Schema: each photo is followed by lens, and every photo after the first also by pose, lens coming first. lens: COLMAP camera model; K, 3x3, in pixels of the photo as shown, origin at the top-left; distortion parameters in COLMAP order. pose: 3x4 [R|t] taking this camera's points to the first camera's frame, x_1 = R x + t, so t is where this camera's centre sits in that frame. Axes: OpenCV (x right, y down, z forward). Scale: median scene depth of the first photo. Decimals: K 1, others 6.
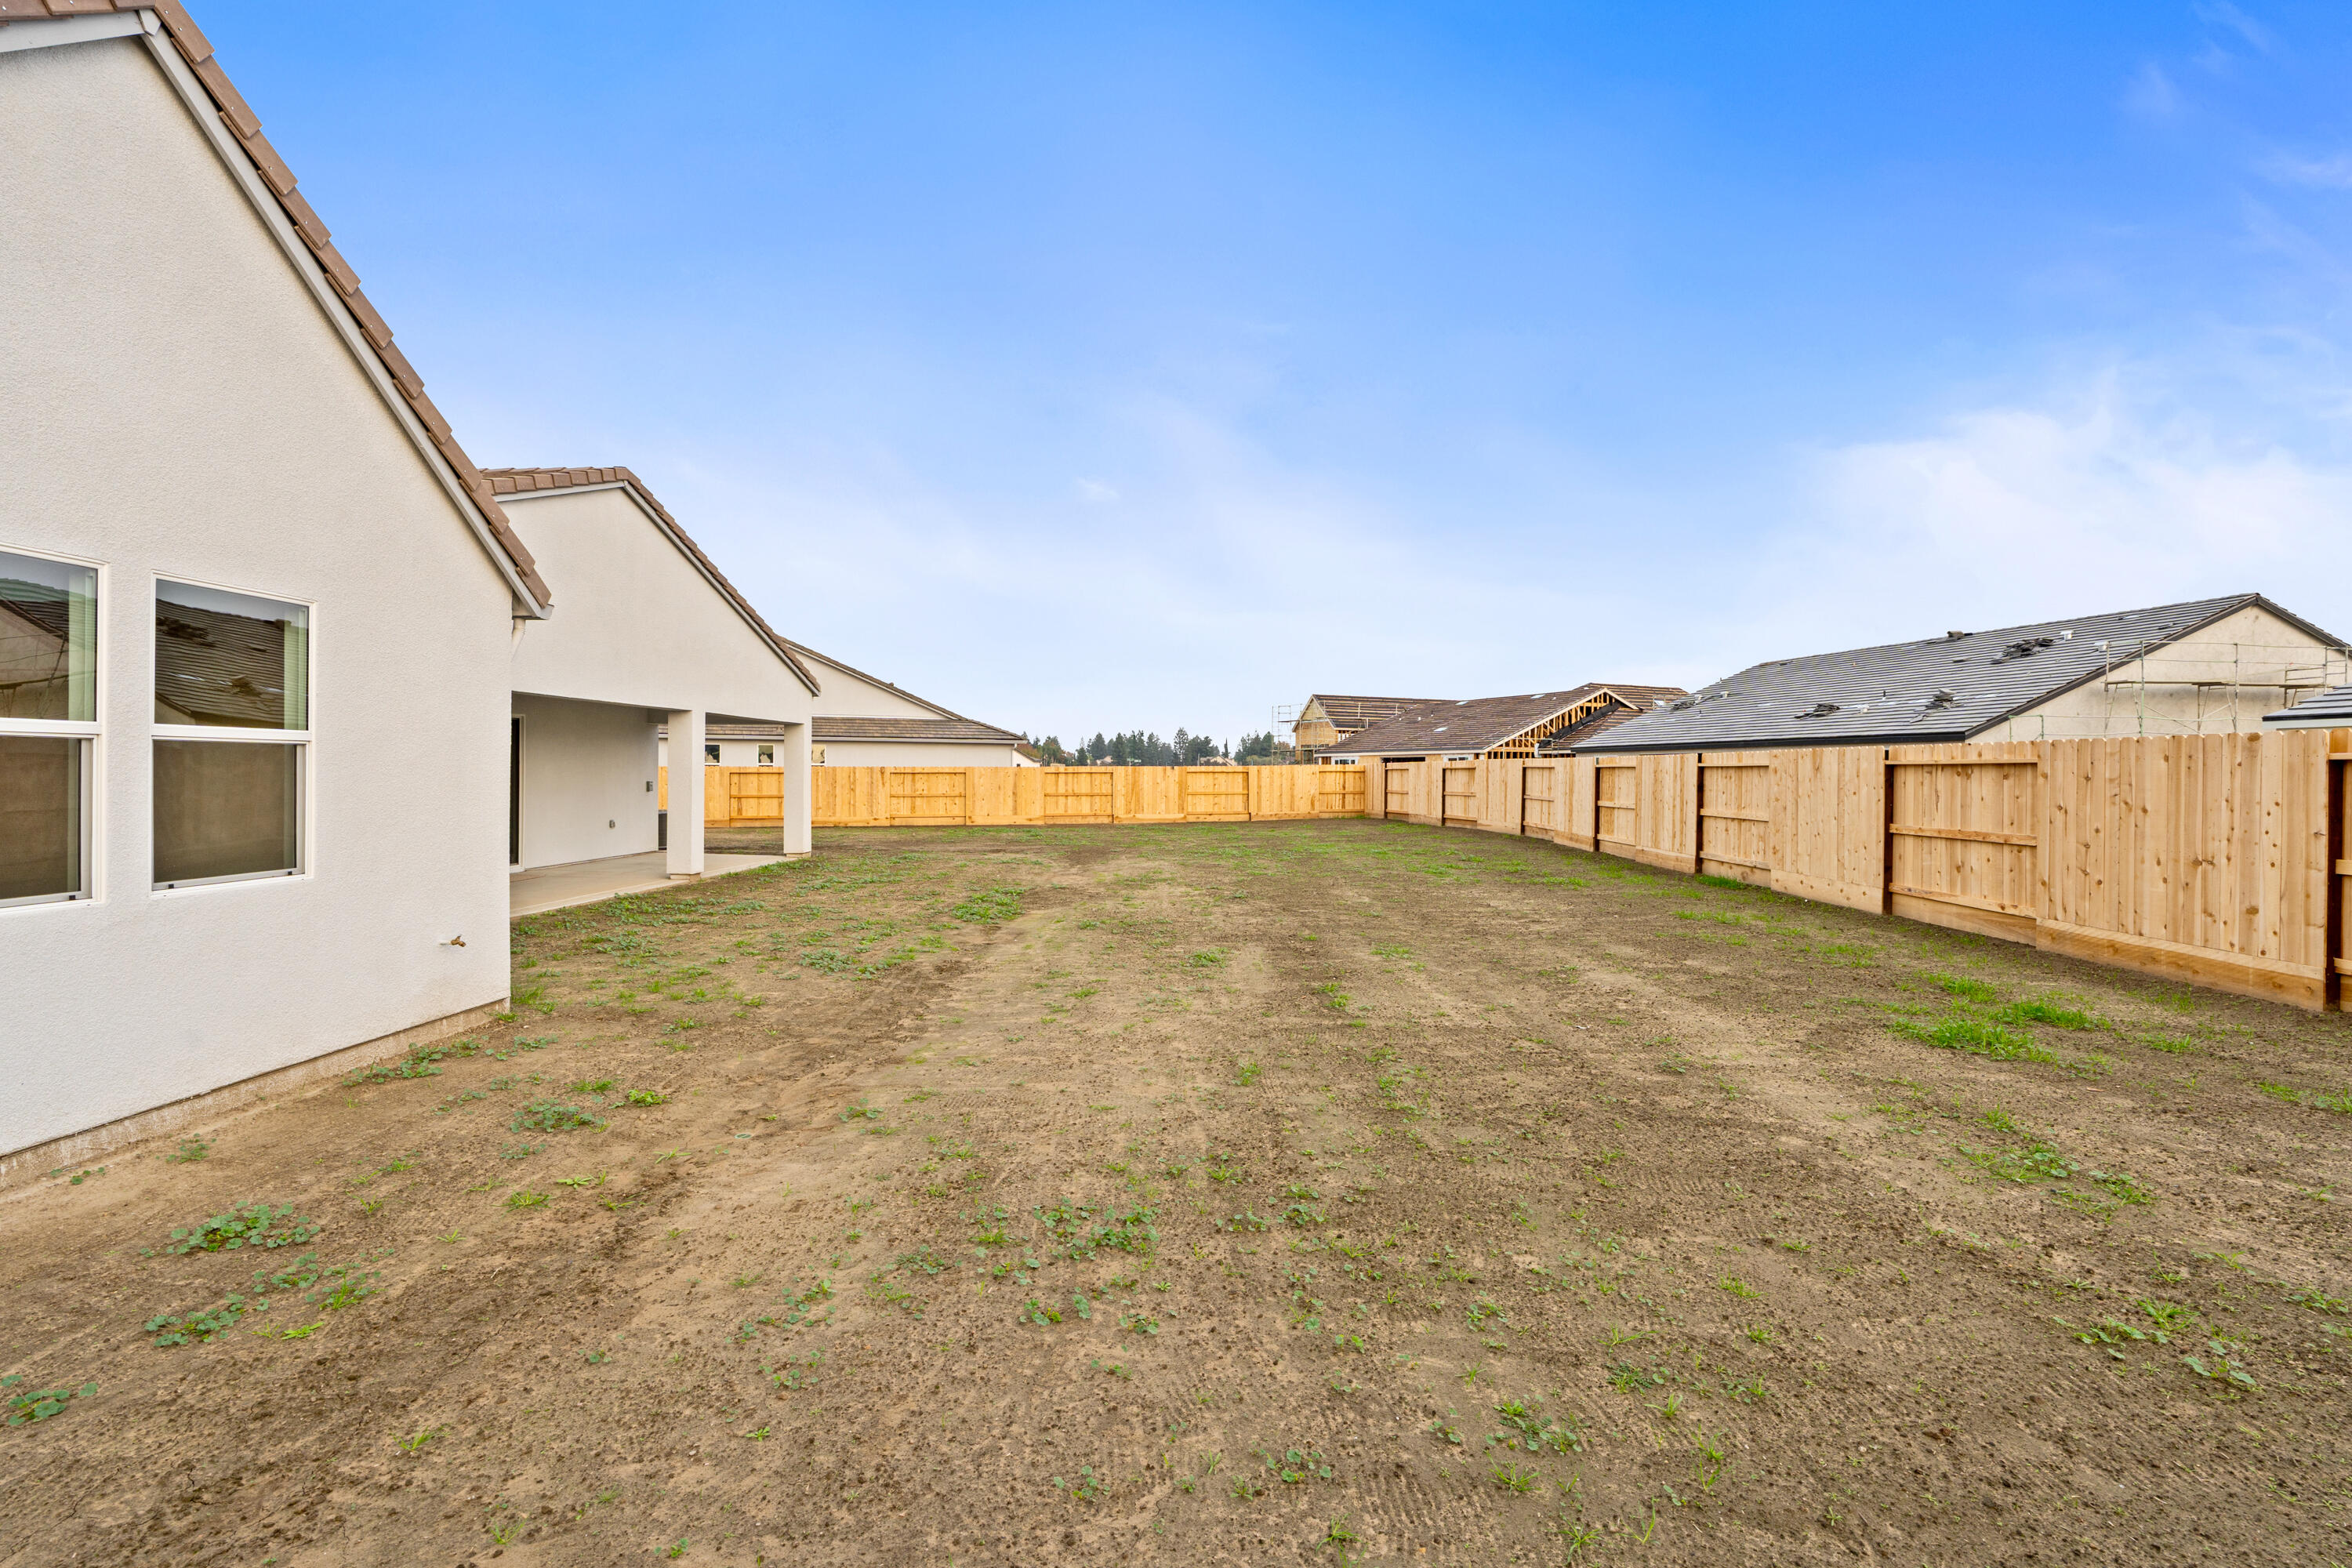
lens RADIAL K [[1069.1, 0, 1189.0], [0, 1069.1, 773.1], [0, 0, 1]] dist [-0.006224, 0.003294]
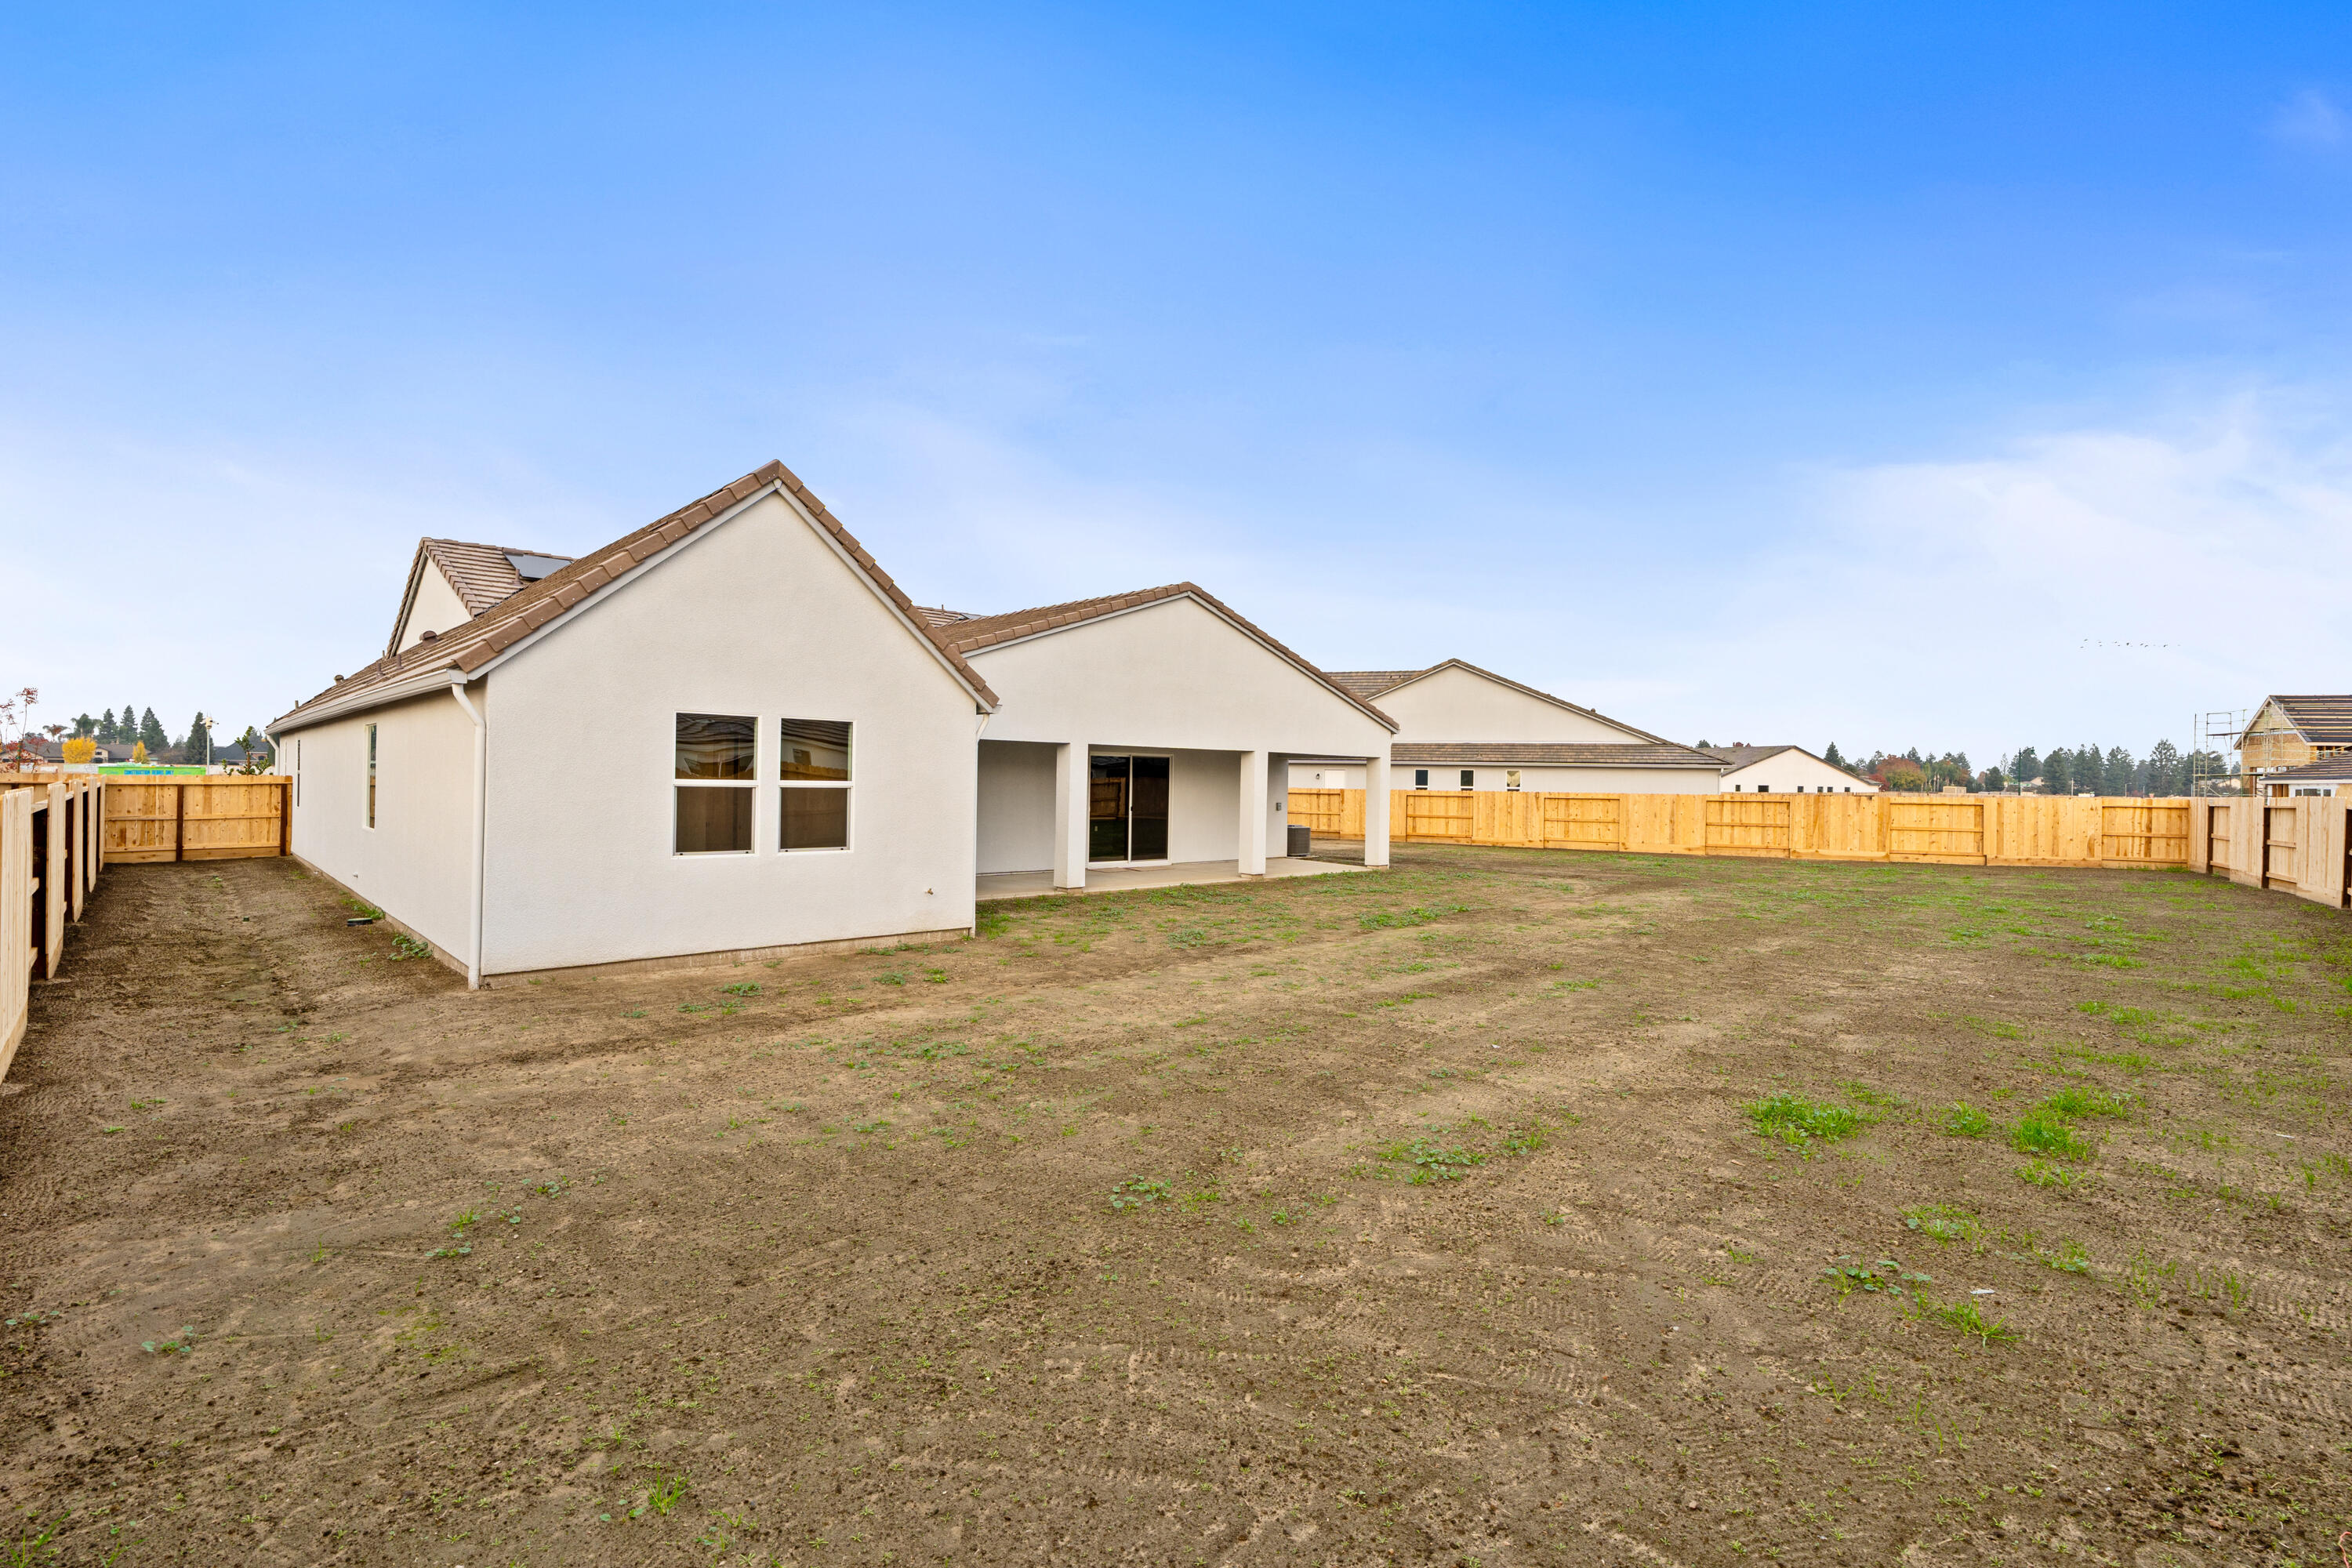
lens RADIAL K [[1069.1, 0, 1179.1], [0, 1069.1, 784.5], [0, 0, 1]] dist [-0.006224, 0.003294]
pose [[0.721198, 0.011286, -0.692637, 0.192385], [-0.015958, 0.999873, -0.000324, -0.007523], [0.692545, 0.011287, 0.721286, -0.011933]]
